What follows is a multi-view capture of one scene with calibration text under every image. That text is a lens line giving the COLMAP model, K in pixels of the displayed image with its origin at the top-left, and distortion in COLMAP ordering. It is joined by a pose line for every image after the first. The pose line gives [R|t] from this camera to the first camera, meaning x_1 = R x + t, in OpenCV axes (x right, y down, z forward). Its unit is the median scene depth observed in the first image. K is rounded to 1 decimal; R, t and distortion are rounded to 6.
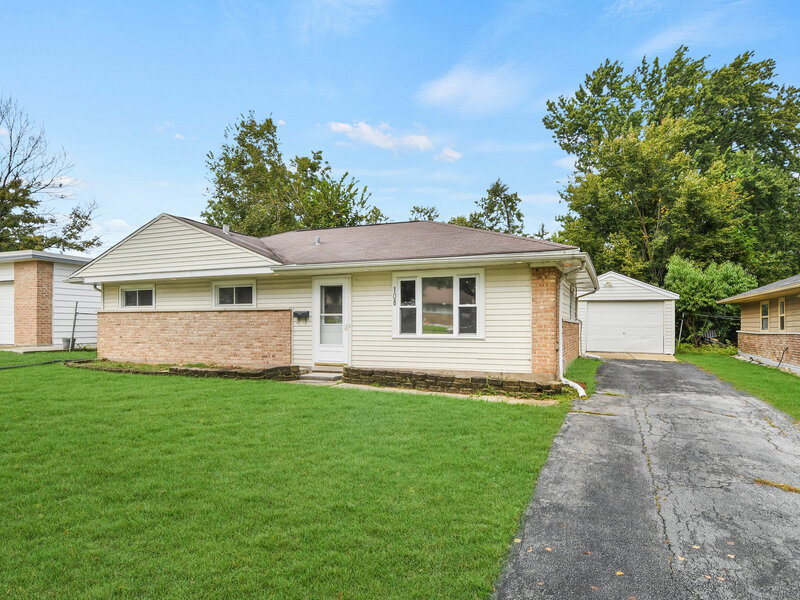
lens RADIAL K [[477.8, 0, 403.0], [0, 477.8, 297.9], [0, 0, 1]] dist [0.055440, -0.052085]
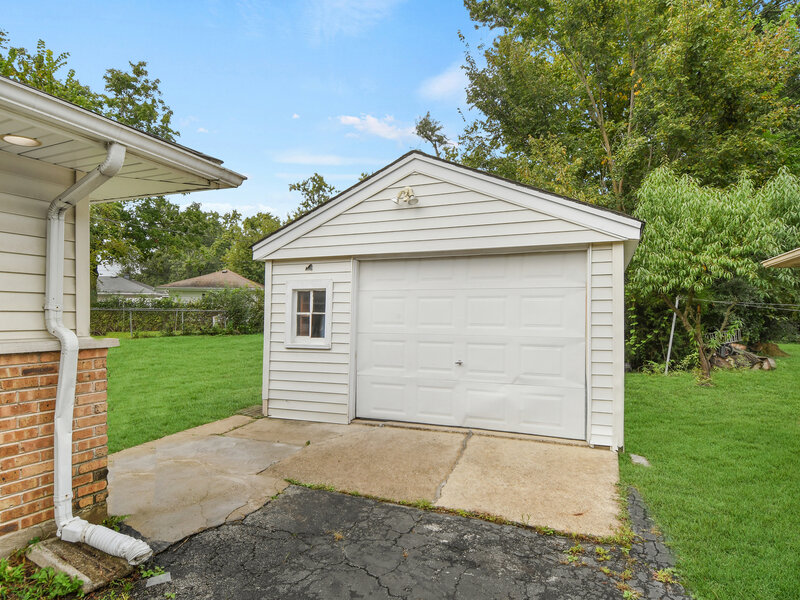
lens RADIAL K [[477.8, 0, 403.0], [0, 477.8, 297.9], [0, 0, 1]] dist [0.055440, -0.052085]
pose [[0.999852, -0.008427, -0.015013, 0.336620], [0.008715, 0.999777, 0.019224, 0.021411], [0.014848, -0.019352, 0.999702, 0.554083]]
